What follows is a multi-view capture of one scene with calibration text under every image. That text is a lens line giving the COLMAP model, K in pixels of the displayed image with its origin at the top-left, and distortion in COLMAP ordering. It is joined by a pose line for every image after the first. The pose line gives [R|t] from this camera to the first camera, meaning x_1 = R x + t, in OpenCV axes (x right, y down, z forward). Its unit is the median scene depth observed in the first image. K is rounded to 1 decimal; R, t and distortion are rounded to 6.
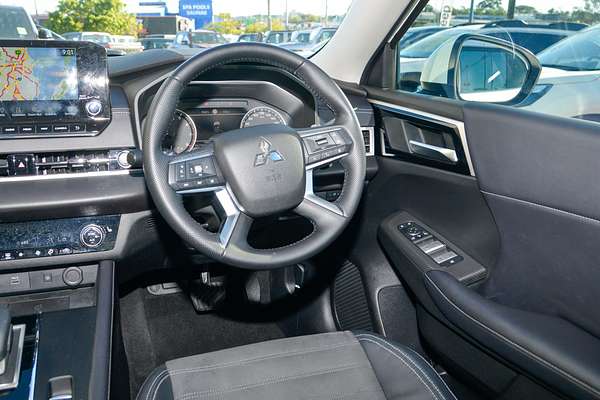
lens RADIAL K [[527.0, 0, 300.7], [0, 527.0, 197.5], [0, 0, 1]] dist [-0.106153, 0.054021]
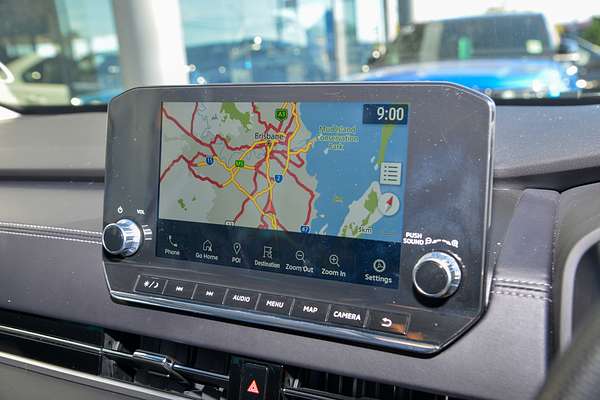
lens RADIAL K [[668.9, 0, 303.9], [0, 668.9, 199.3], [0, 0, 1]] dist [0.043617, 0.000000]
pose [[0.662714, 0.096961, -0.742569, -0.134287], [-0.159777, 0.987058, -0.013710, -0.207974], [0.731629, 0.127731, 0.669629, 0.646587]]
